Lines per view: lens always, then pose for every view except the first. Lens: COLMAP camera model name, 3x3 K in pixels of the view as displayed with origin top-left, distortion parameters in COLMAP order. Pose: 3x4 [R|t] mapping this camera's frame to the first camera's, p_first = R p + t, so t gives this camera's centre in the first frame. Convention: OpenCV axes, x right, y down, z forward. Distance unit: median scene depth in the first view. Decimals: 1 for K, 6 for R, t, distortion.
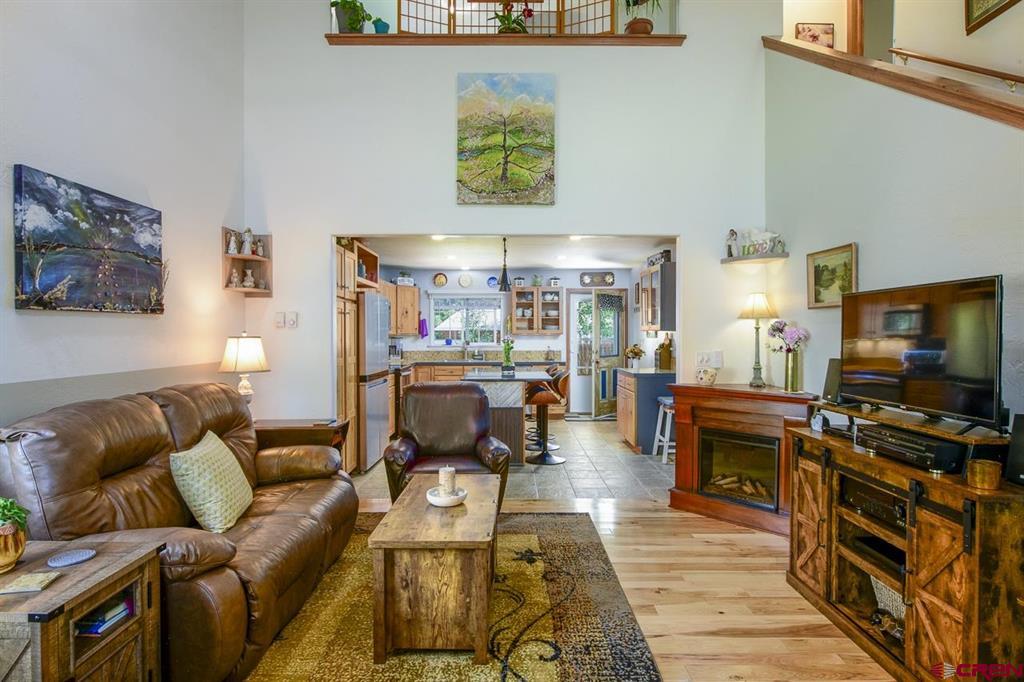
lens RADIAL K [[538.7, 0, 513.3], [0, 538.7, 337.0], [0, 0, 1]] dist [-0.002413, -0.002287]
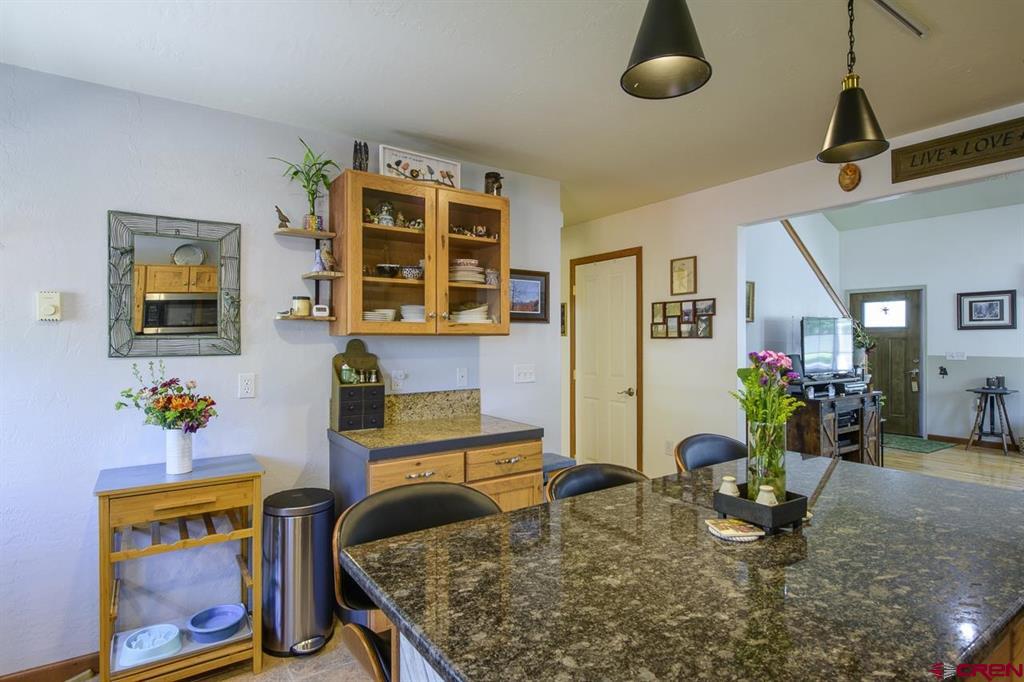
lens RADIAL K [[538.7, 0, 512.2], [0, 538.7, 341.4], [0, 0, 1]] dist [-0.002413, -0.002287]
pose [[-0.559862, -0.000949, 0.828585, -0.239199], [0.005816, 0.999970, 0.005076, -0.009224], [-0.828566, 0.007661, -0.559840, 2.223698]]
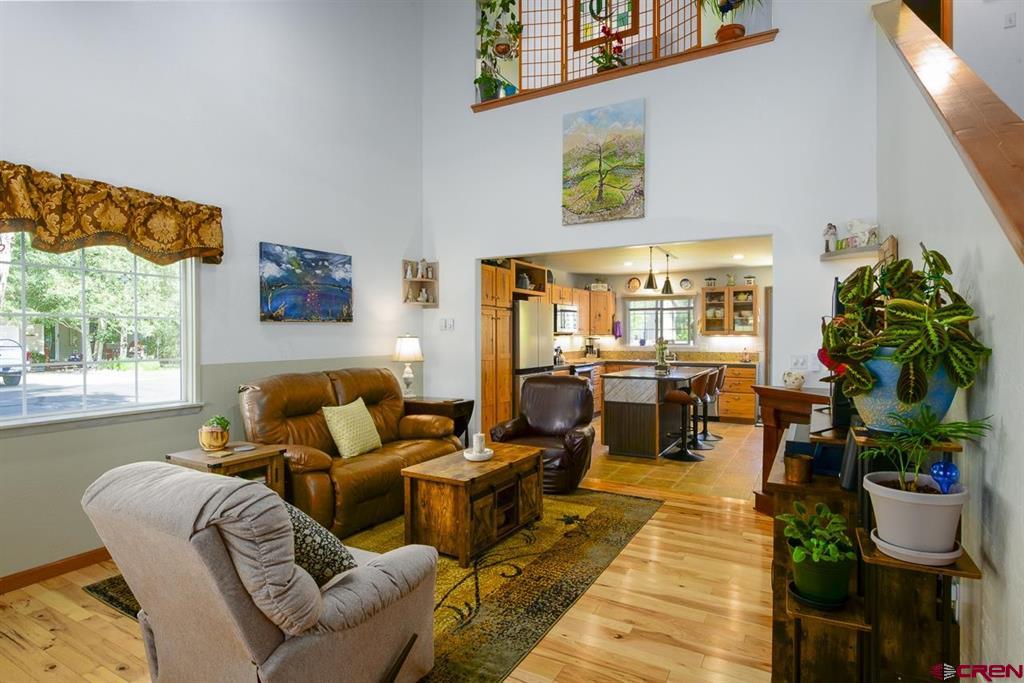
lens RADIAL K [[538.7, 0, 511.7], [0, 538.7, 338.4], [0, 0, 1]] dist [-0.002413, -0.002287]
pose [[0.865938, 0.003071, -0.500143, 0.482297], [-0.002948, 0.999995, 0.001035, 0.001095], [0.500143, 0.000578, 0.865942, -0.104128]]
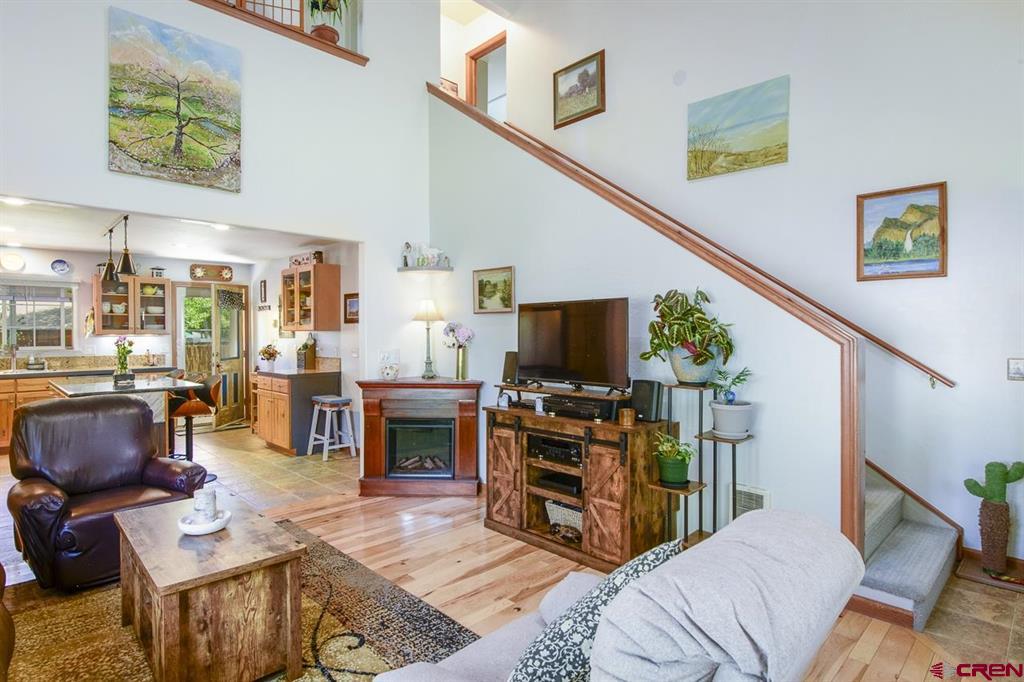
lens RADIAL K [[538.7, 0, 515.6], [0, 538.7, 335.6], [0, 0, 1]] dist [-0.002413, -0.002287]
pose [[0.714045, -0.005456, 0.700078, -0.284085], [0.007652, 0.999971, -0.000011, 0.000271], [-0.700058, 0.005365, 0.714066, 0.025446]]
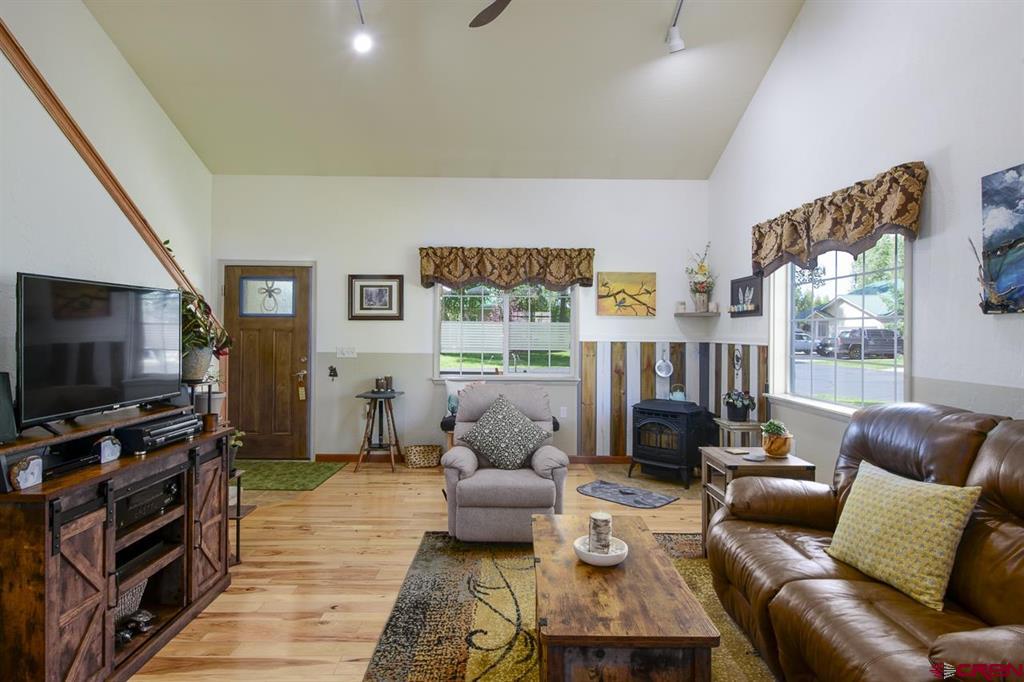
lens RADIAL K [[538.7, 0, 508.8], [0, 538.7, 323.3], [0, 0, 1]] dist [-0.002413, -0.002287]
pose [[-0.999970, -0.007783, -0.000010, 0.006484], [-0.007783, 0.999931, -0.008833, -0.012315], [0.000079, -0.008833, -0.999961, 1.350206]]
